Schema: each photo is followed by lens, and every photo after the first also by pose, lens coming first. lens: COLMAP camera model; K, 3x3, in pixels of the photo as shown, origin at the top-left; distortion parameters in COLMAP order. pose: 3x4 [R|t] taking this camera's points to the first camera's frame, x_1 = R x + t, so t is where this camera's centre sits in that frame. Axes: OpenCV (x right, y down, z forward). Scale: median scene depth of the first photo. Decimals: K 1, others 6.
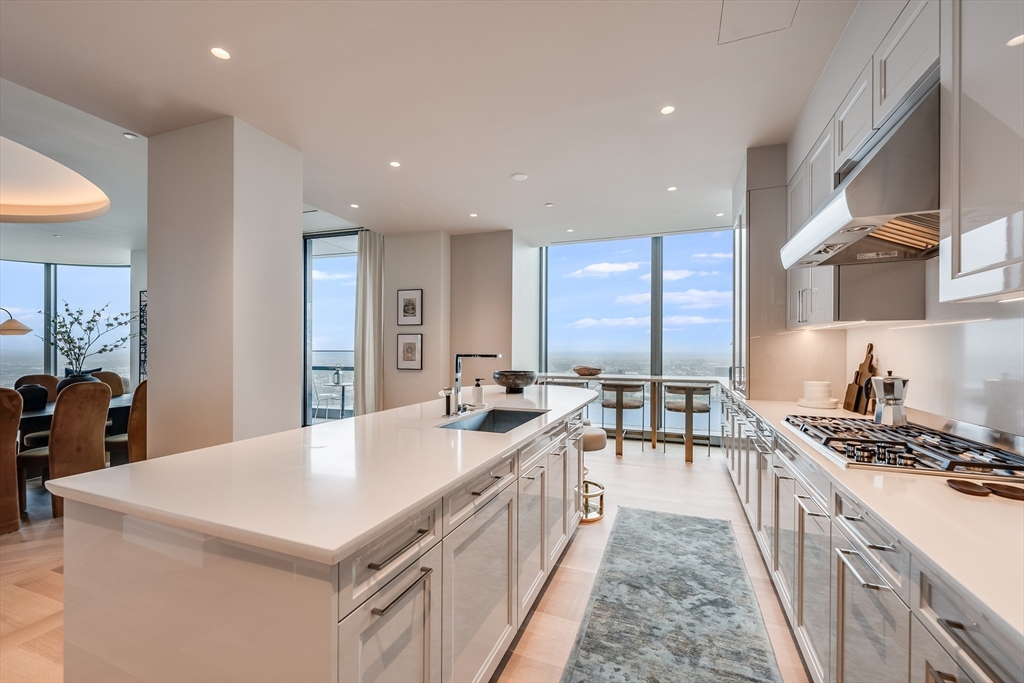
lens RADIAL K [[418.7, 0, 508.0], [0, 418.7, 338.9], [0, 0, 1]] dist [0.000890, 0.000325]
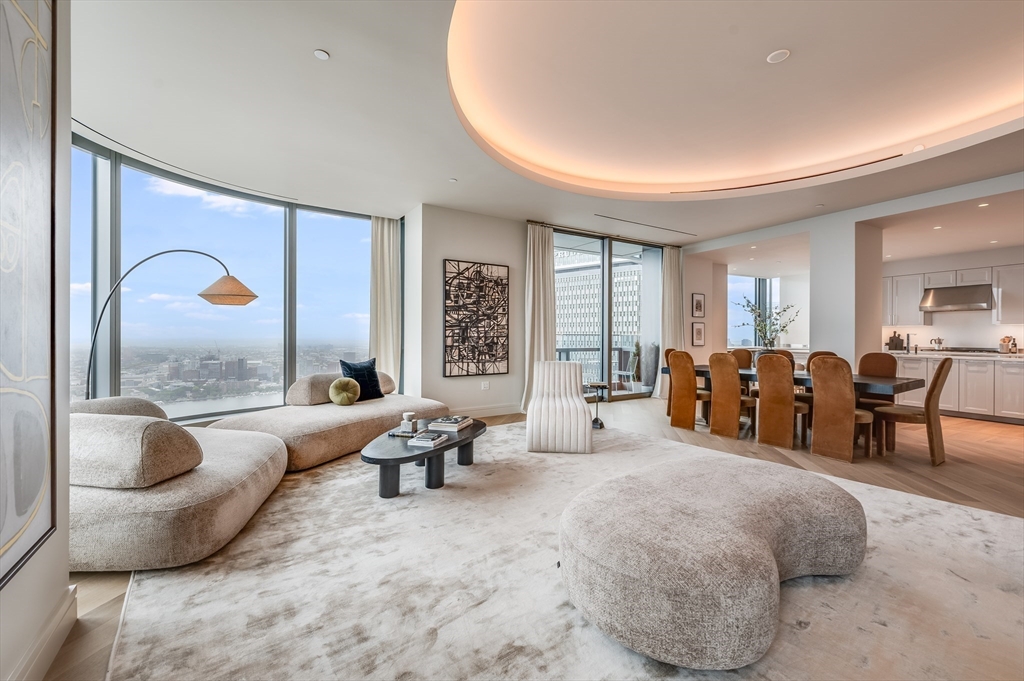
lens RADIAL K [[418.7, 0, 508.0], [0, 418.7, 337.9], [0, 0, 1]] dist [0.000890, 0.000325]
pose [[0.660738, -0.006123, 0.750592, -1.859080], [-0.017242, 0.999579, 0.023332, 0.020137], [-0.750419, -0.028358, 0.660354, 0.507050]]
